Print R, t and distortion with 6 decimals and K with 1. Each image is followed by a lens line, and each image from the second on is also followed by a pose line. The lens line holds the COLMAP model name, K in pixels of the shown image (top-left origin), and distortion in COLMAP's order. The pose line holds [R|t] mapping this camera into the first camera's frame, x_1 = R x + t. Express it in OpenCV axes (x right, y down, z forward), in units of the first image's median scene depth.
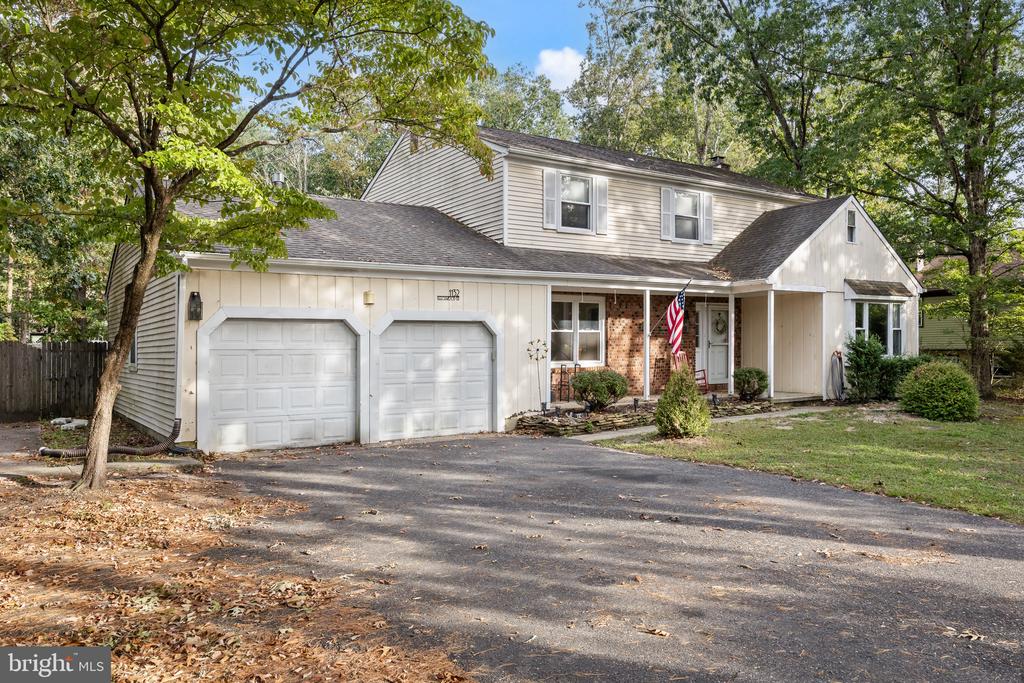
lens RADIAL K [[771.5, 0, 513.3], [0, 771.5, 343.6], [0, 0, 1]] dist [-0.003542, -0.003049]
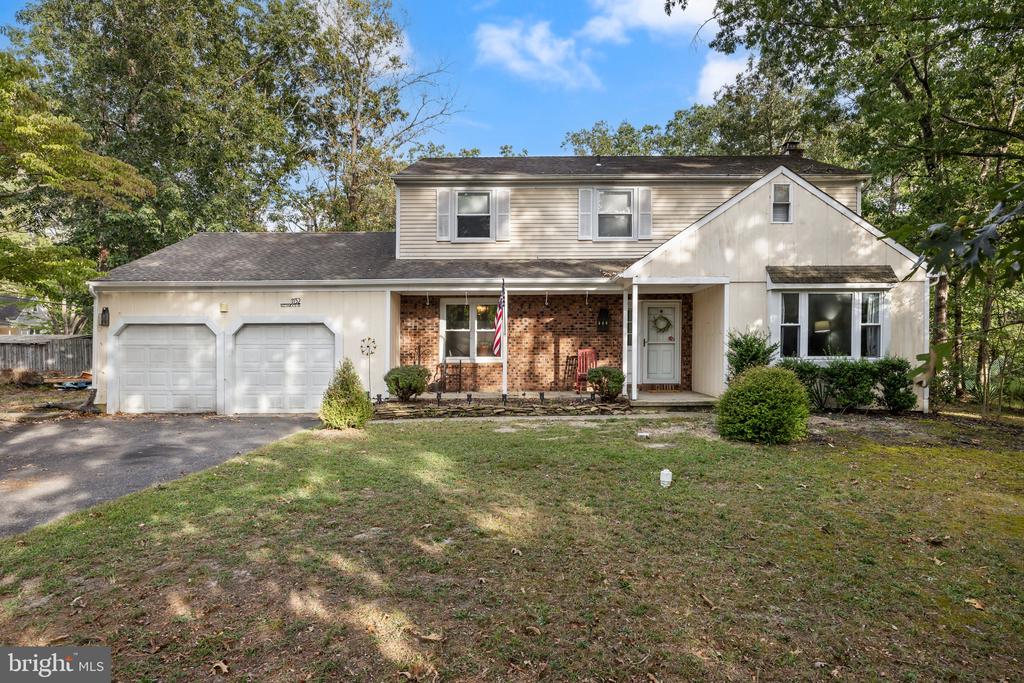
lens RADIAL K [[595.2, 0, 505.7], [0, 595.2, 351.0], [0, 0, 1]] dist [-0.013015, 0.003815]
pose [[0.824090, 0.010660, -0.566358, 0.596218], [-0.001681, 0.999865, 0.016373, -0.000542], [0.566456, -0.012541, 0.823996, 0.310419]]
